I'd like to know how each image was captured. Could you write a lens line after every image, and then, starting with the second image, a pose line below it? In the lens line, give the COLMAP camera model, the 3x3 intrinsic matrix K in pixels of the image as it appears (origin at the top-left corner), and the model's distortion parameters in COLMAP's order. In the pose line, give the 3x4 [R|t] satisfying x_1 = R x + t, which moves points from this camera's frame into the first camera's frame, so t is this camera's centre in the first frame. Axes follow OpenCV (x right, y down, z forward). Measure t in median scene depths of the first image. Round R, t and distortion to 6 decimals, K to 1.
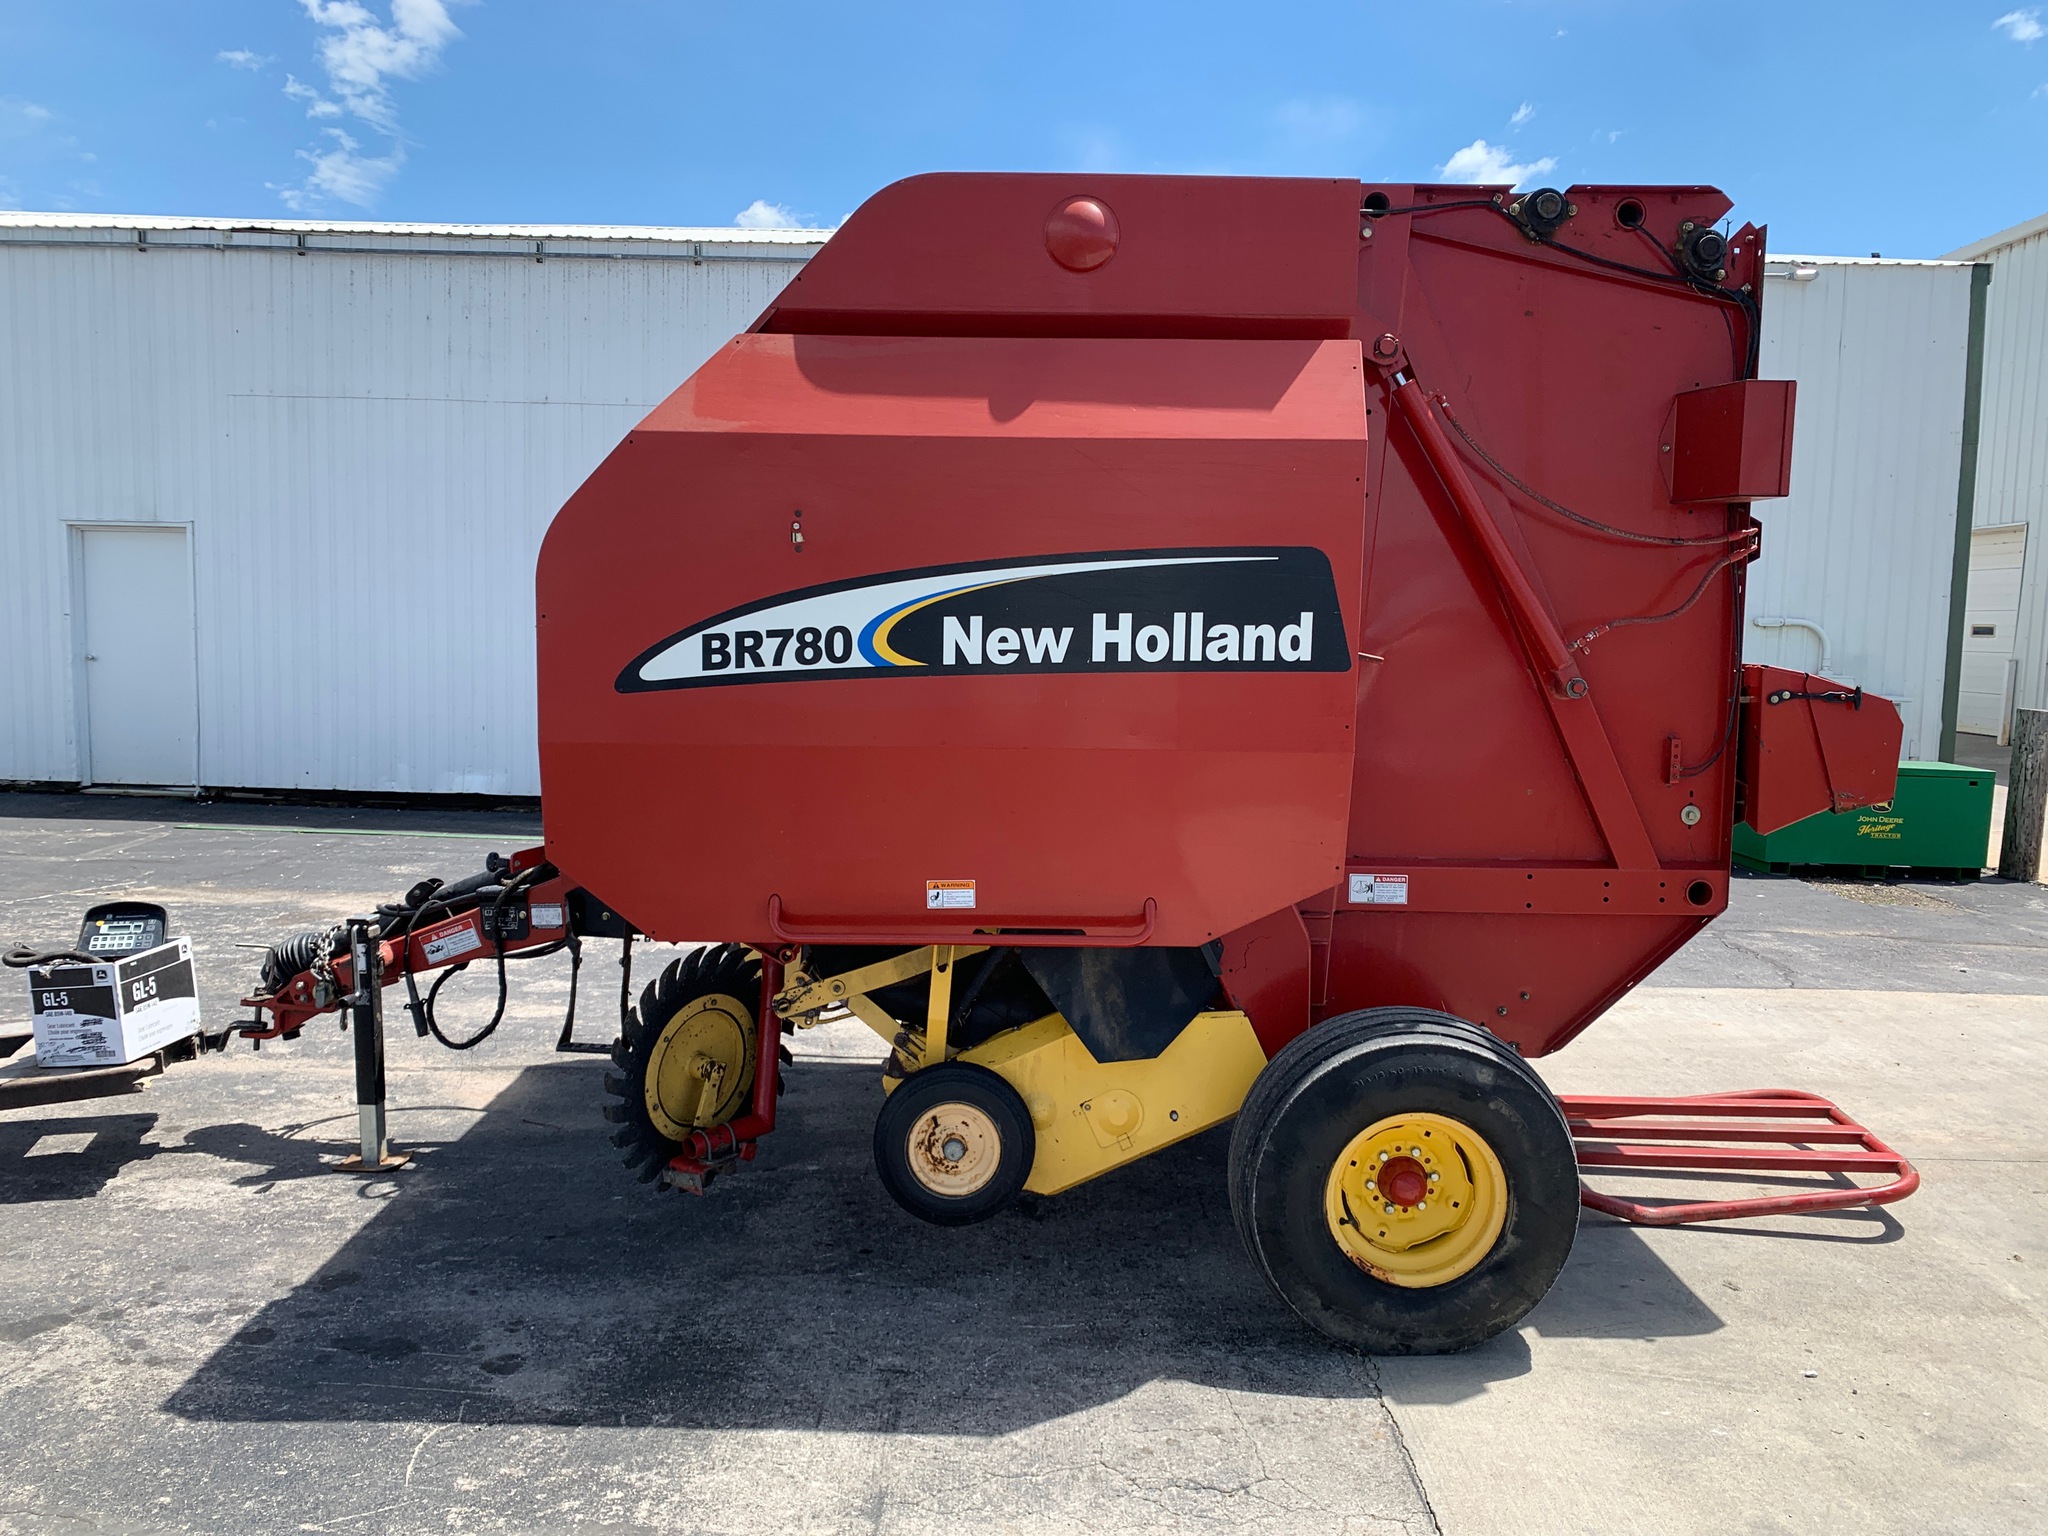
lens RADIAL K [[1557.8, 0, 1013.7], [0, 1557.8, 765.0], [0, 0, 1]] dist [0.015808, -0.010566]
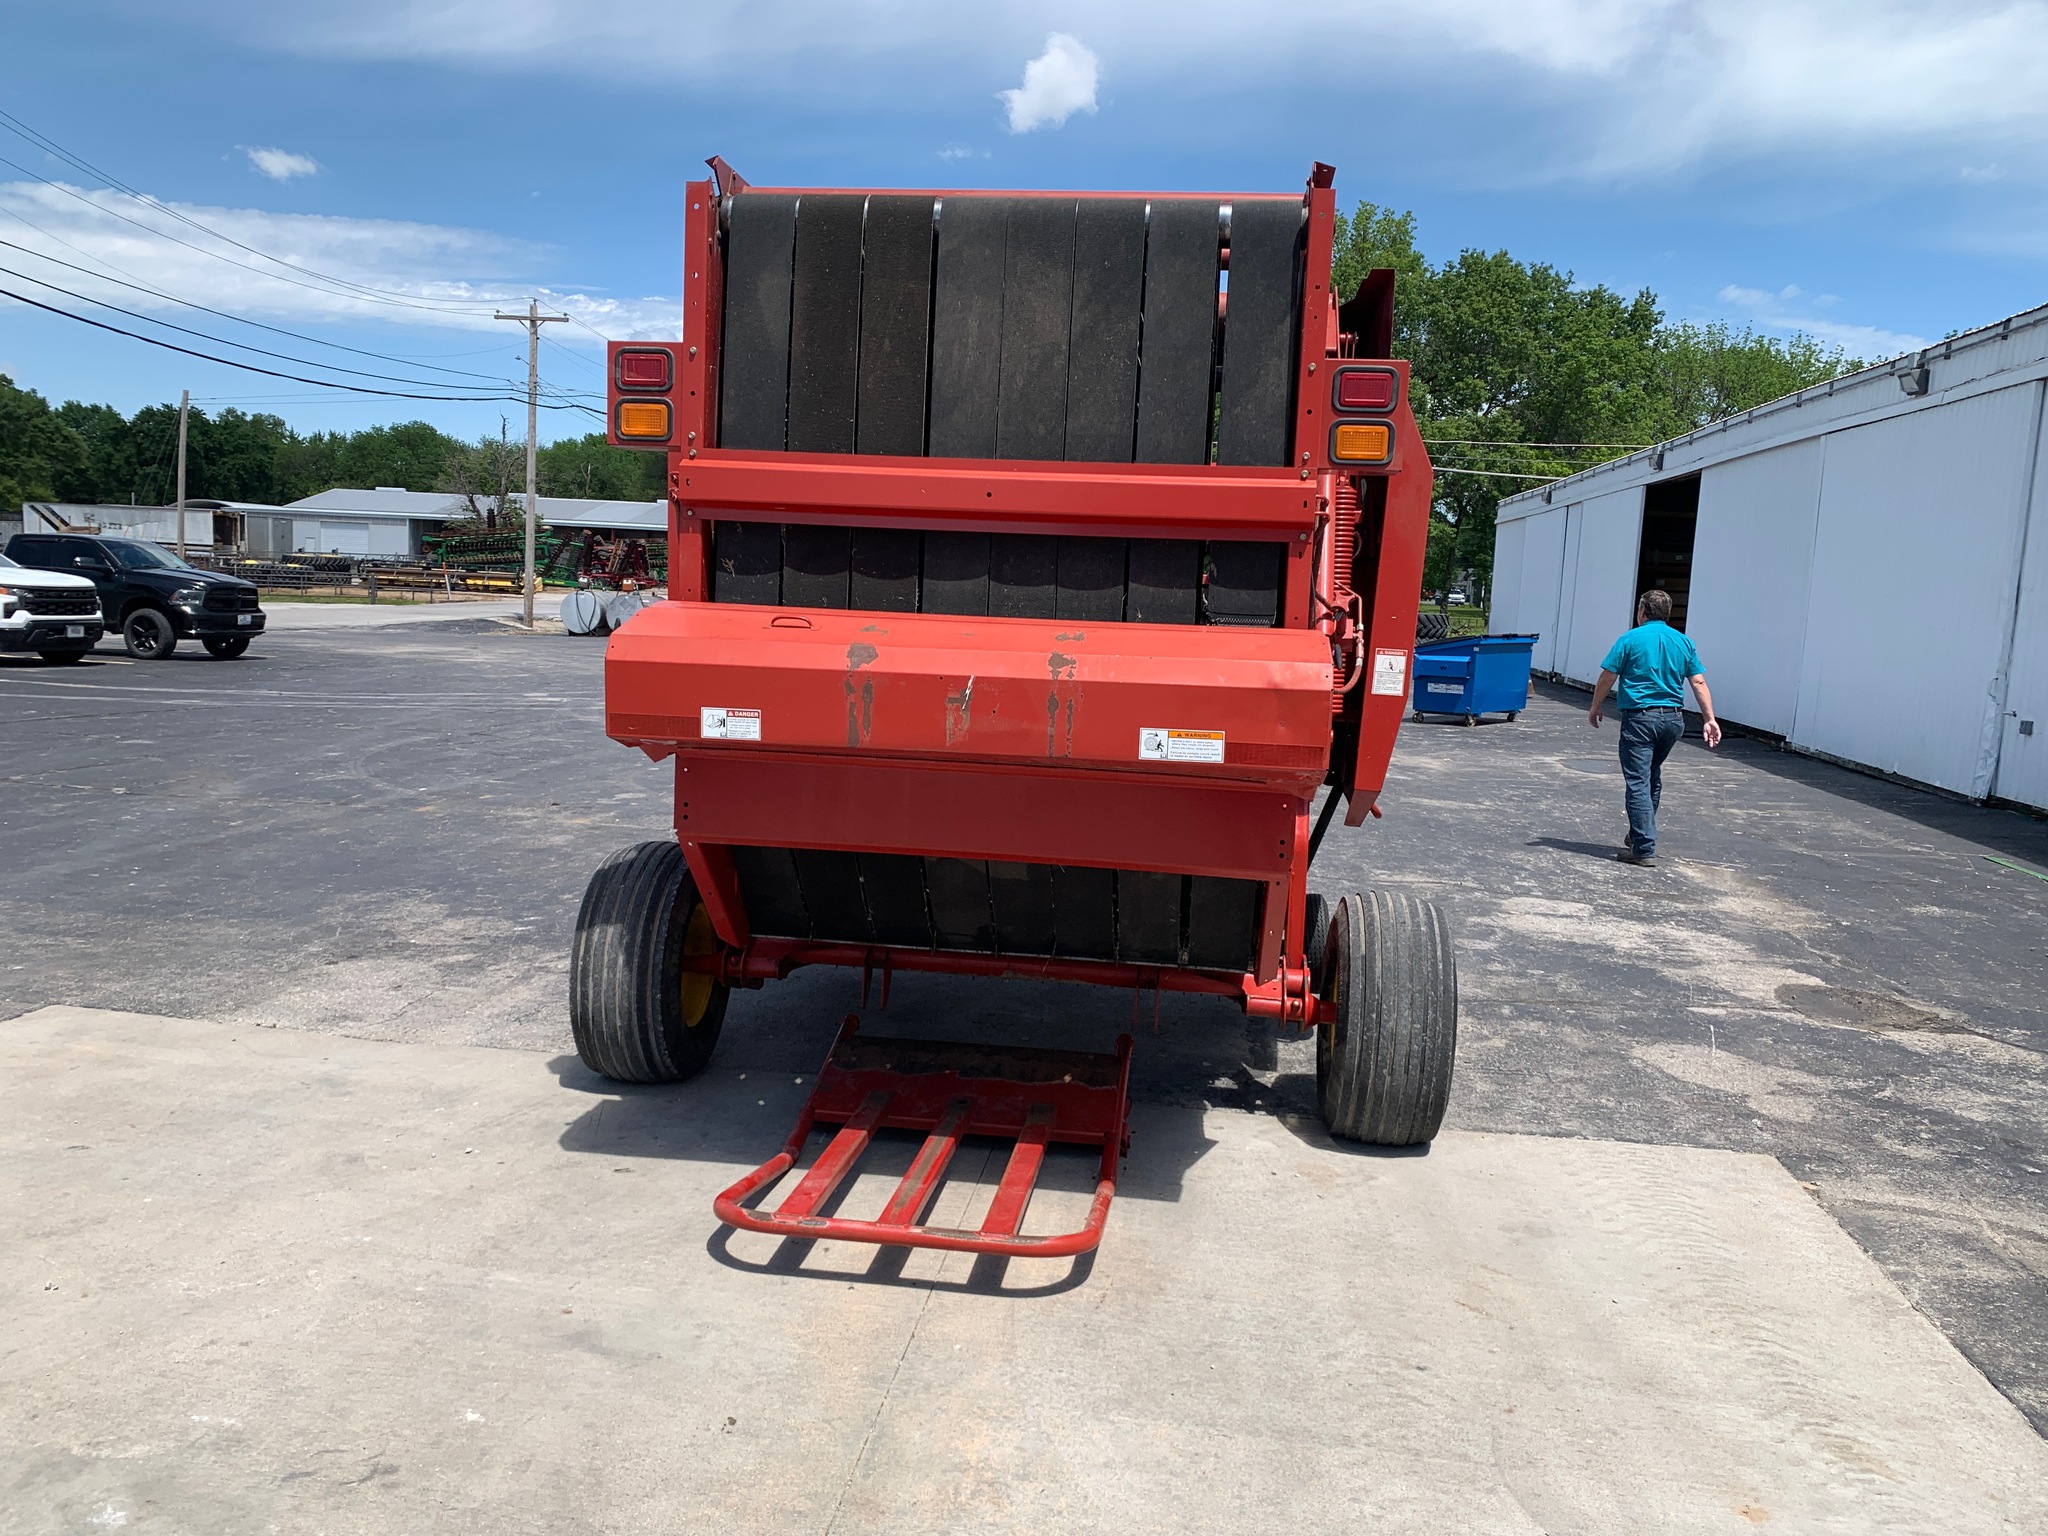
lens RADIAL K [[1557.8, 0, 1013.7], [0, 1557.8, 765.0], [0, 0, 1]] dist [0.015808, -0.010566]
pose [[-0.128096, 0.084070, -0.988192, 1.472612], [-0.139701, 0.984936, 0.101902, -0.092627], [0.981873, 0.151105, -0.114421, 1.348618]]
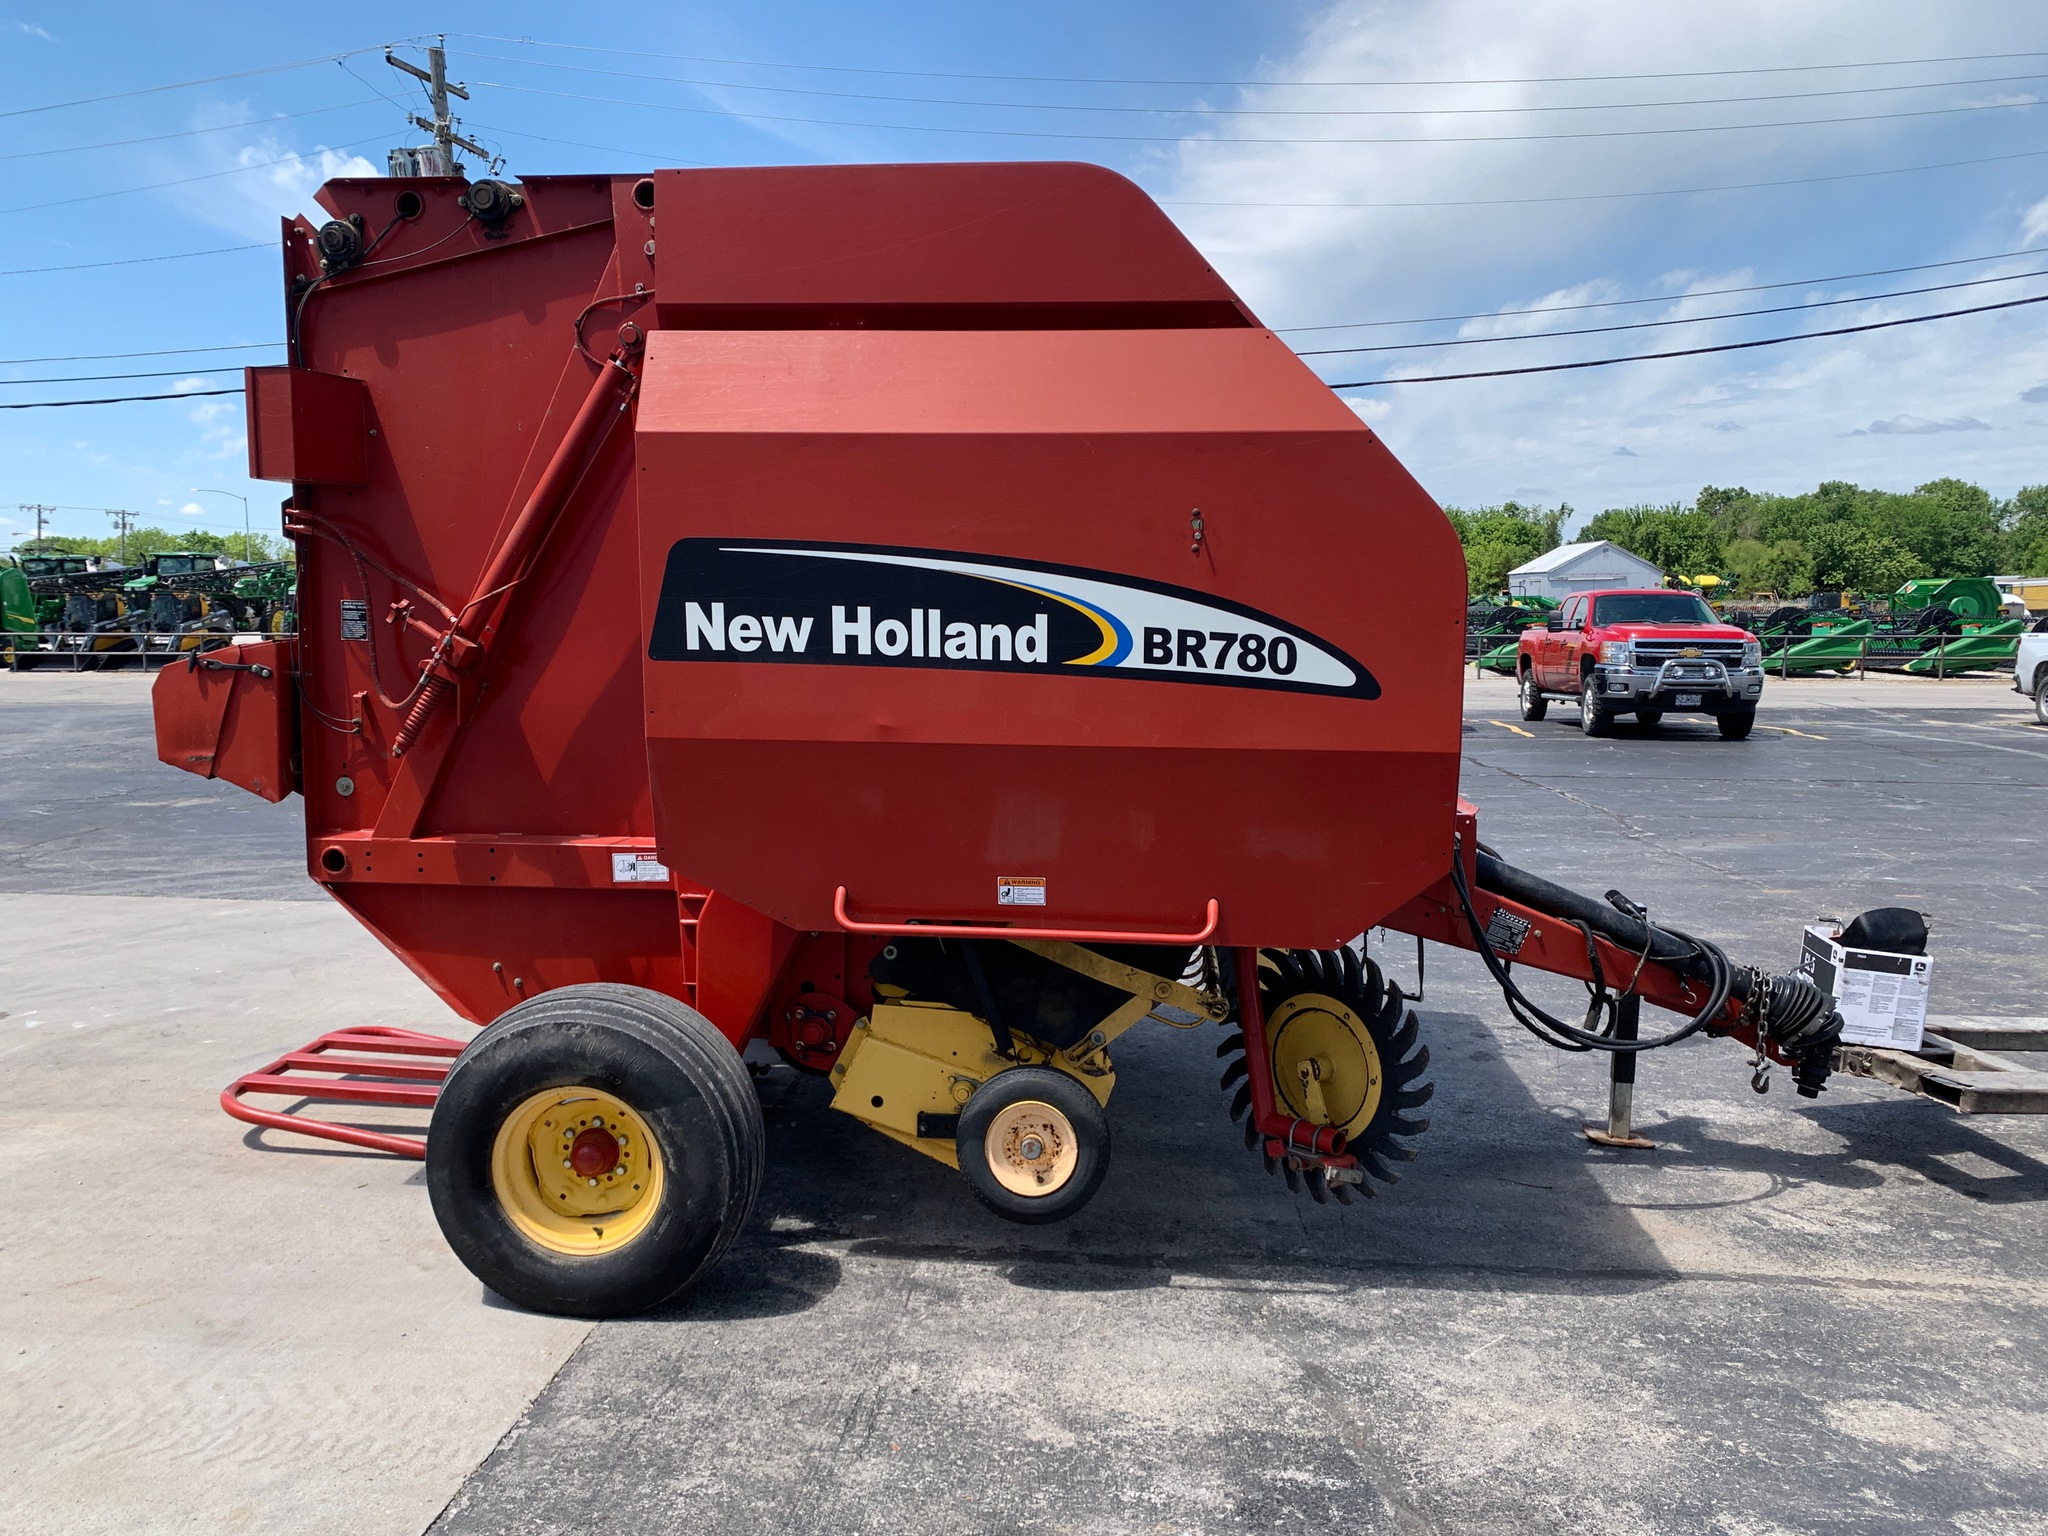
lens RADIAL K [[1558.7, 0, 1006.9], [0, 1558.7, 777.2], [0, 0, 1]] dist [0.075923, -0.125332]
pose [[-0.996300, -0.032101, 0.079717, -0.088343], [-0.014953, 0.978218, 0.207041, -0.235164], [-0.084627, 0.205083, -0.975079, 2.394533]]
